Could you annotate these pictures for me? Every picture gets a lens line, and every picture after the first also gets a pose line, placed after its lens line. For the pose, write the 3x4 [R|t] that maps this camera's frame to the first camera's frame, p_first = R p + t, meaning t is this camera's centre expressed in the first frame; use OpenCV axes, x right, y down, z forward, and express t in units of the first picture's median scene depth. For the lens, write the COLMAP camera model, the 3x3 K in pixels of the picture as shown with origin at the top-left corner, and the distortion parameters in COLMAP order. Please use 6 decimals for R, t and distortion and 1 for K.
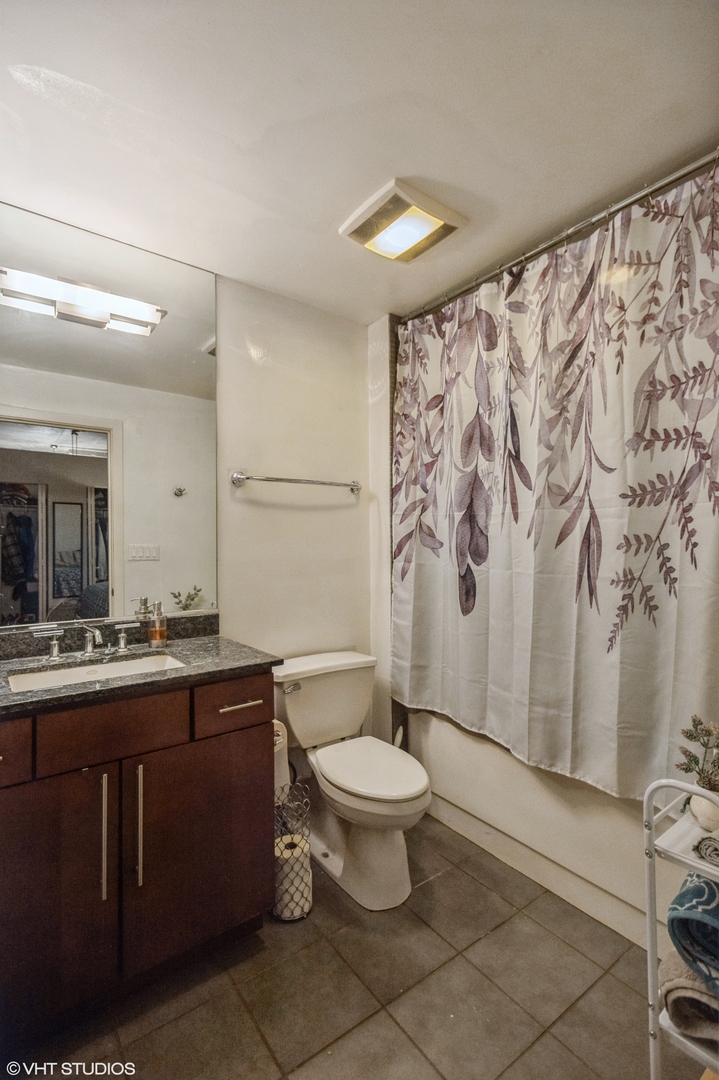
lens RADIAL K [[515.4, 0, 357.6], [0, 515.4, 542.9], [0, 0, 1]] dist [0.012275, -0.001801]
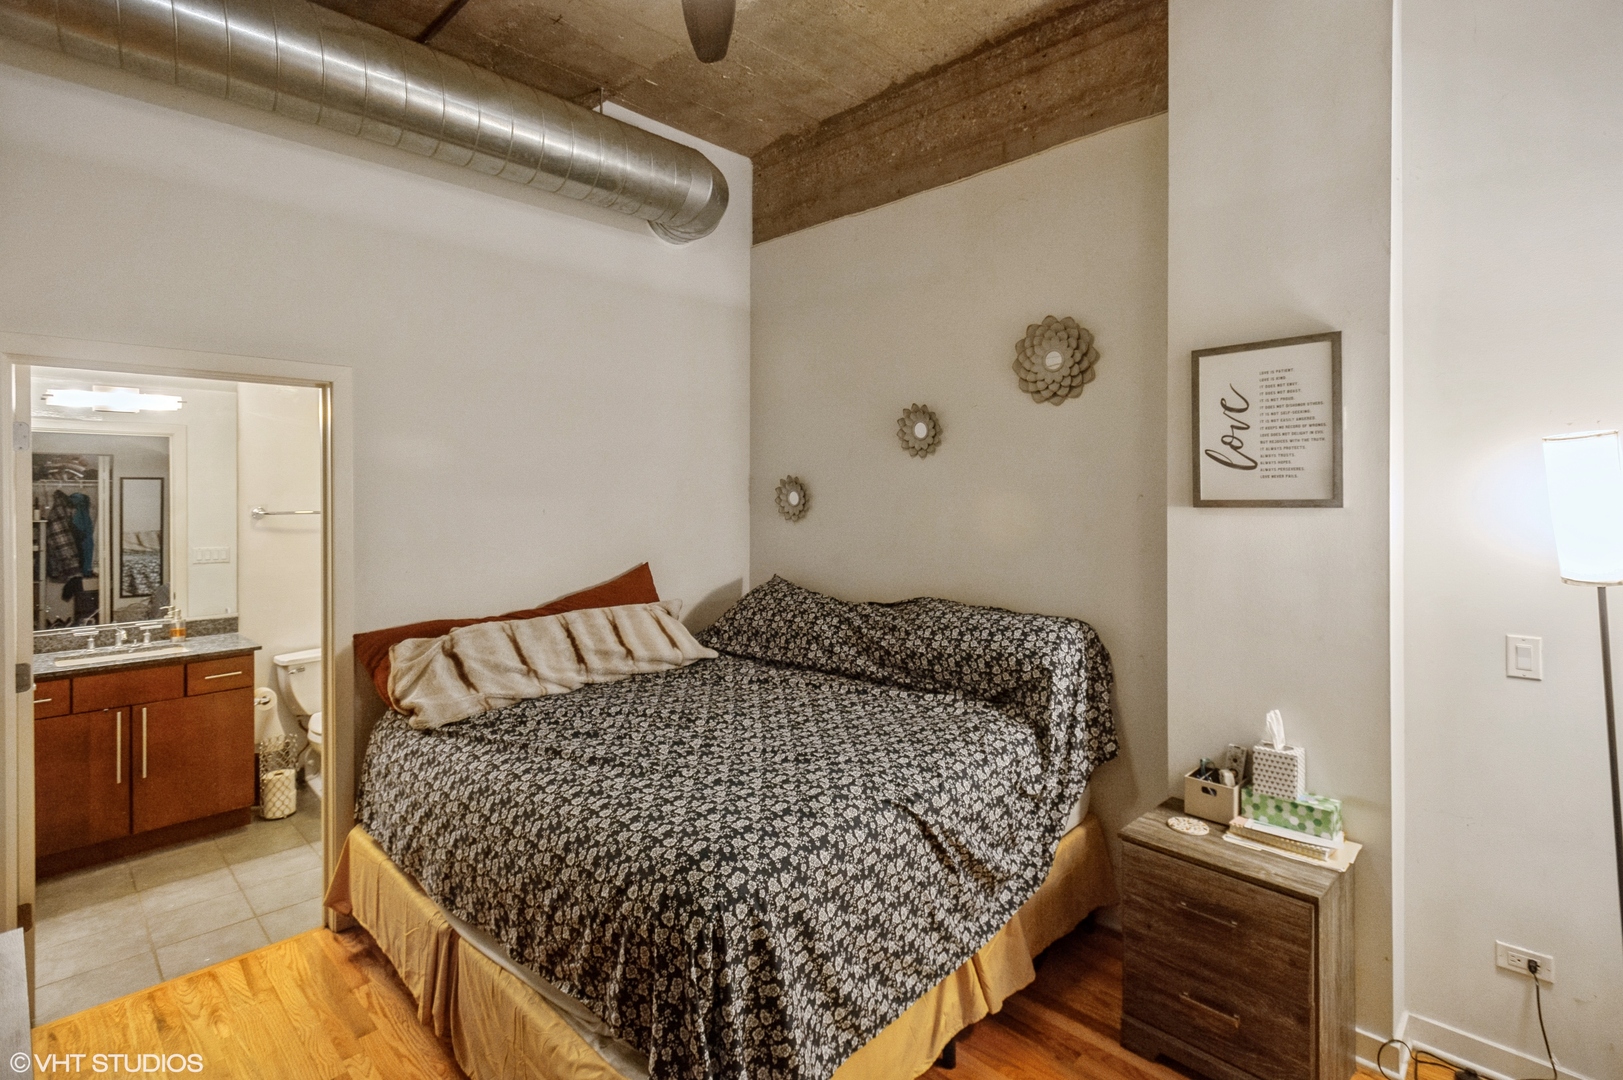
lens RADIAL K [[774.5, 0, 808.5], [0, 774.5, 495.6], [0, 0, 1]] dist [0.012275, -0.001801]
pose [[0.985109, 0.000548, 0.171931, 0.891106], [-0.000888, 0.999998, 0.001902, -0.192481], [-0.171930, -0.002027, 0.985107, -1.317777]]
